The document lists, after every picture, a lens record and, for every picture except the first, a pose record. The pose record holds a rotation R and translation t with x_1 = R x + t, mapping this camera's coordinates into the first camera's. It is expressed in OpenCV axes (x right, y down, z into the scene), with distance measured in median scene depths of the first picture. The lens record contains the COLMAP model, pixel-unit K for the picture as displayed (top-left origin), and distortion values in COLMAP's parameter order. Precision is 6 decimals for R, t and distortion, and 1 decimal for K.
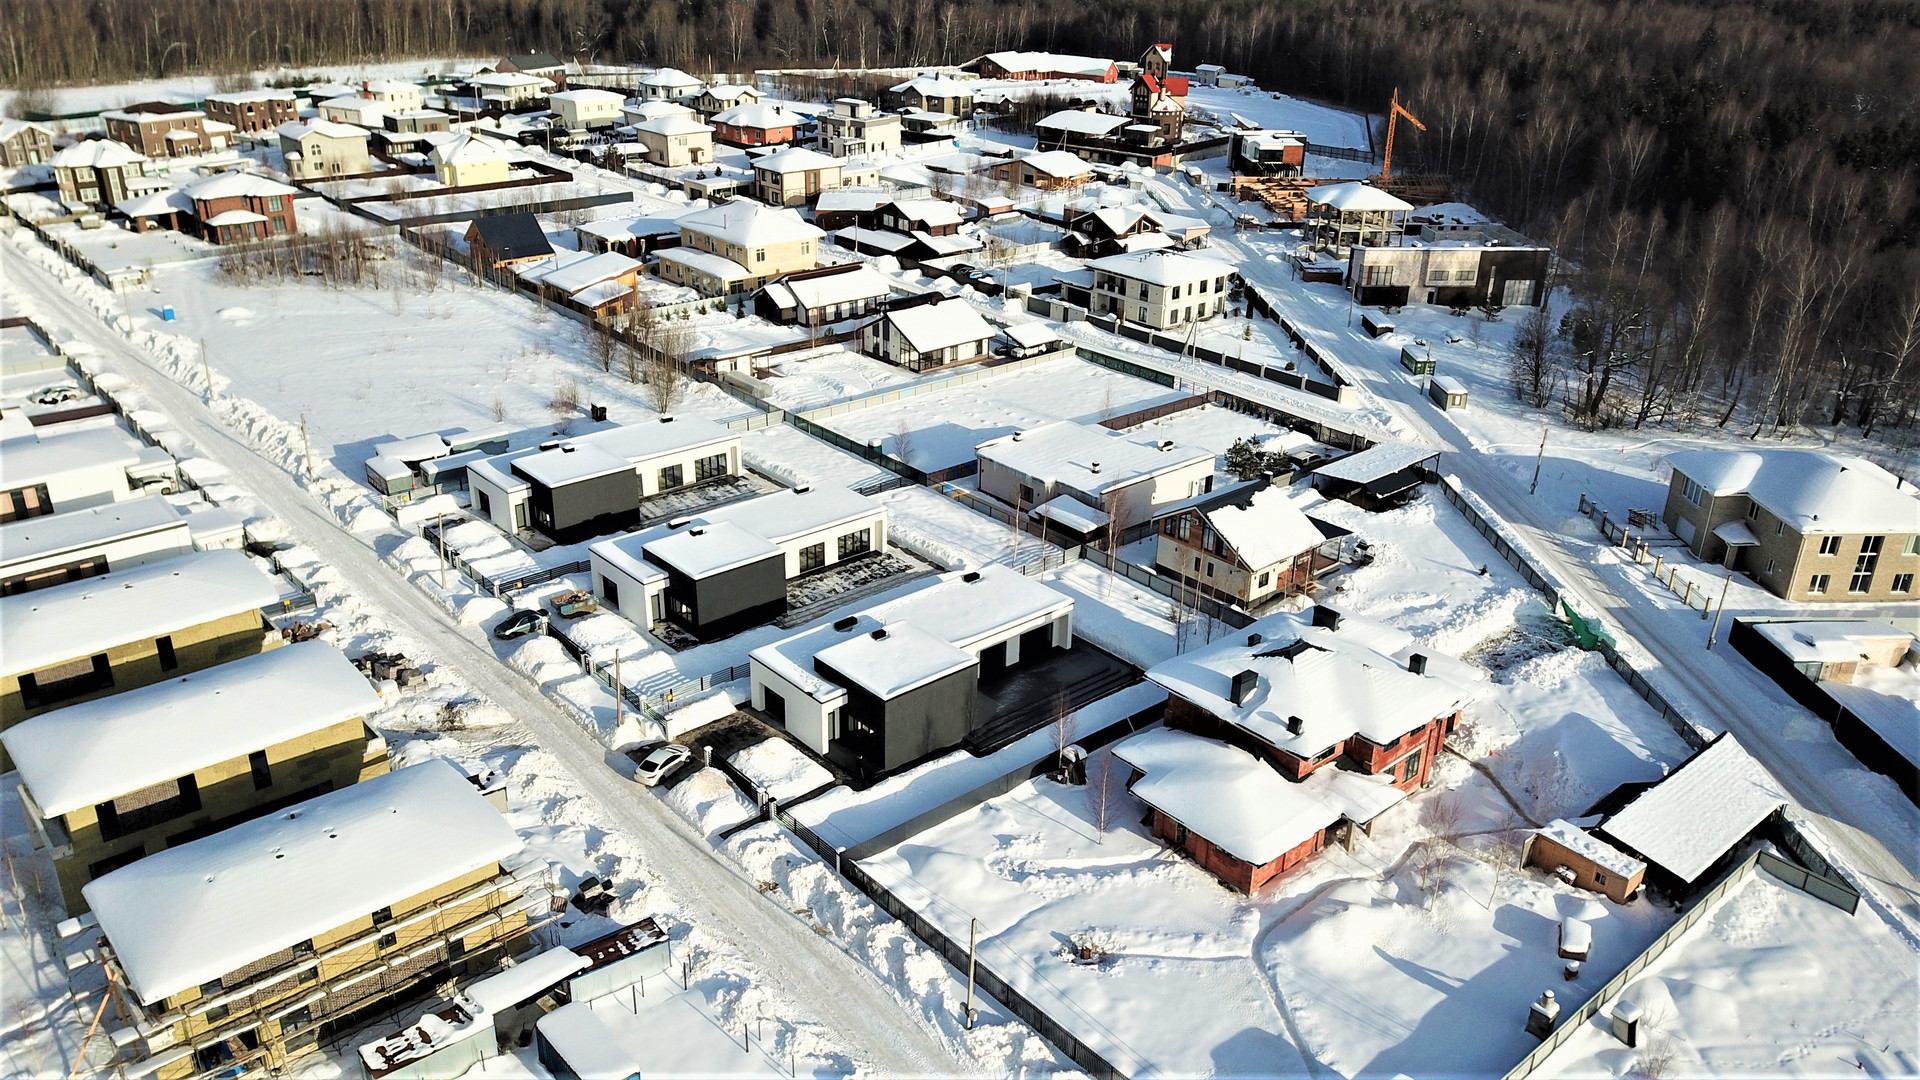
lens RADIAL K [[1465.8, 0, 960.0], [0, 1465.8, 540.0], [0, 0, 1]] dist [0.003501, -0.007494]
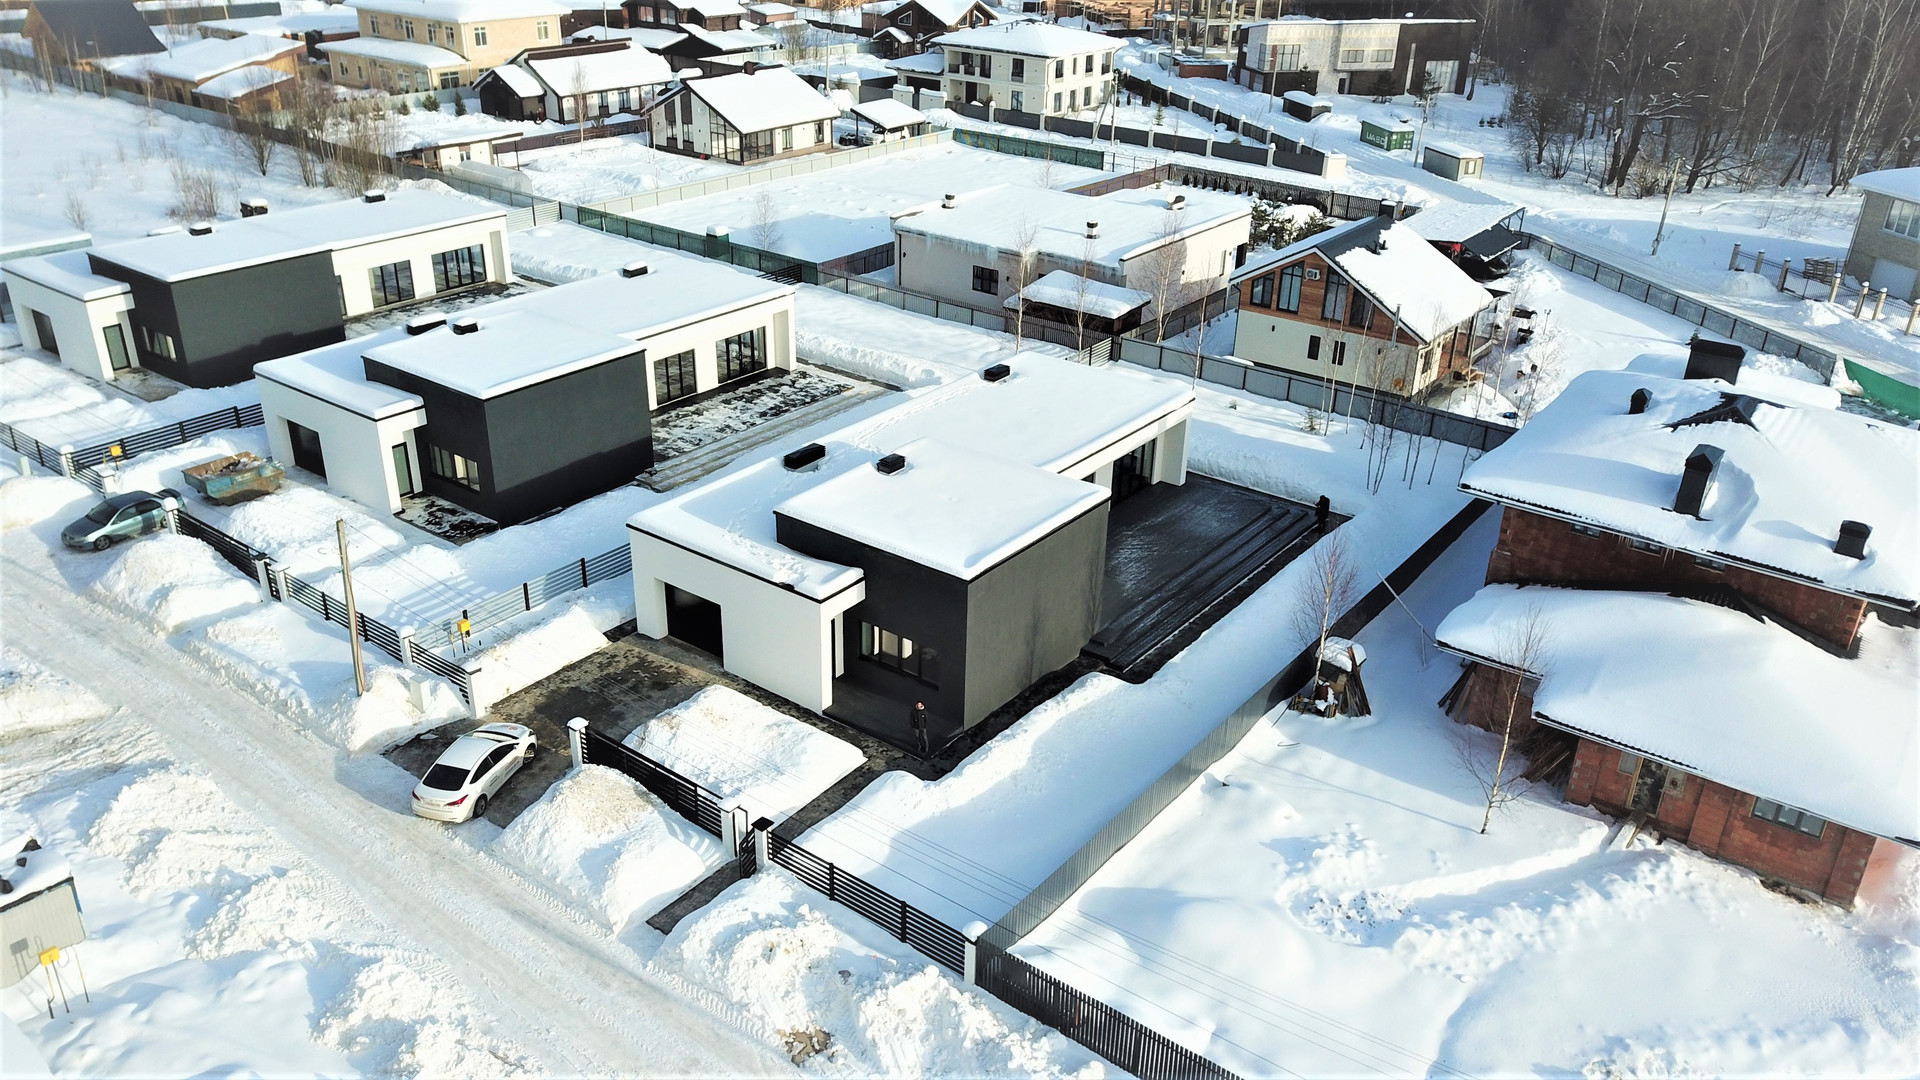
lens RADIAL K [[1465.8, 0, 960.0], [0, 1465.8, 540.0], [0, 0, 1]] dist [0.003501, -0.007494]
pose [[0.977894, -0.084286, 0.191362, -0.104679], [0.077732, 0.996109, 0.041519, 0.058185], [-0.194117, -0.025726, 0.980641, 0.407660]]
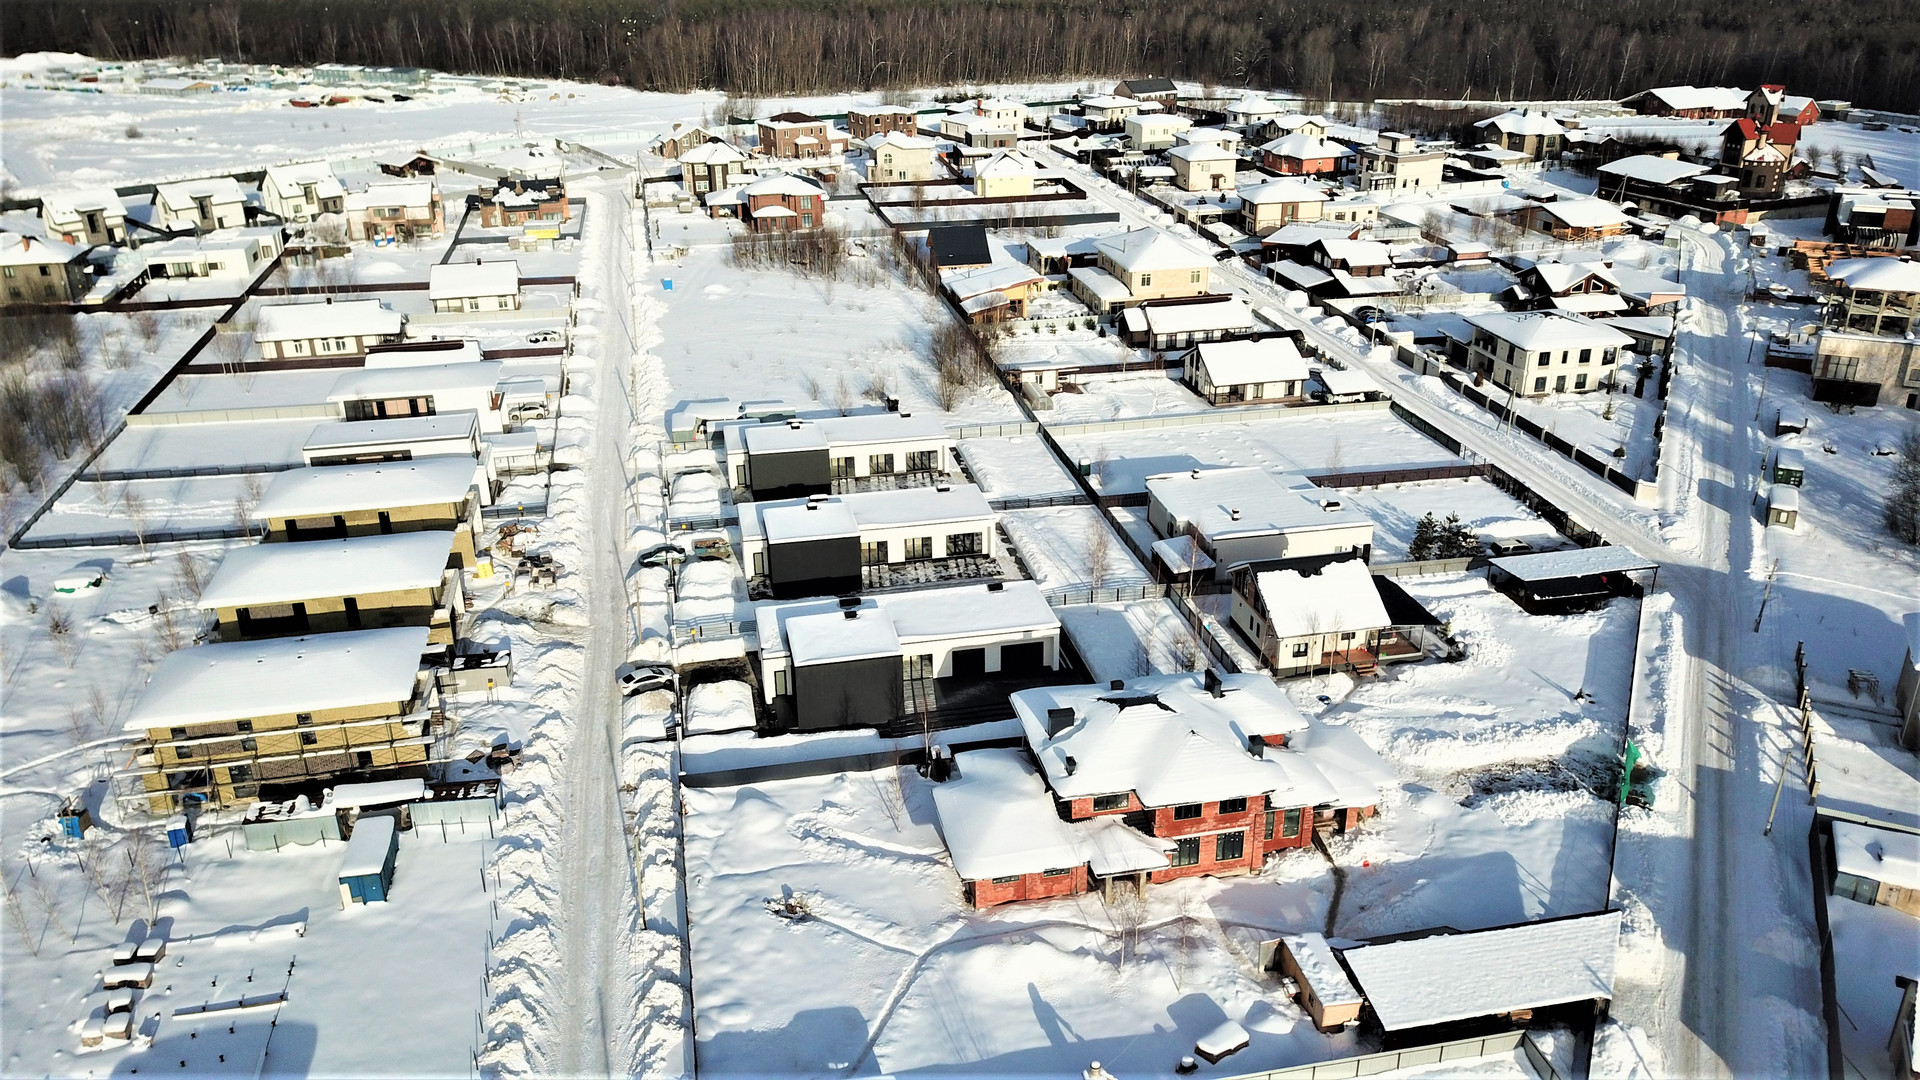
lens RADIAL K [[1465.8, 0, 960.0], [0, 1465.8, 540.0], [0, 0, 1]] dist [0.003501, -0.007494]
pose [[0.869690, 0.169076, -0.463738, 0.425070], [-0.174324, 0.984172, 0.031896, -0.034095], [0.461791, 0.053101, 0.885398, 0.031931]]
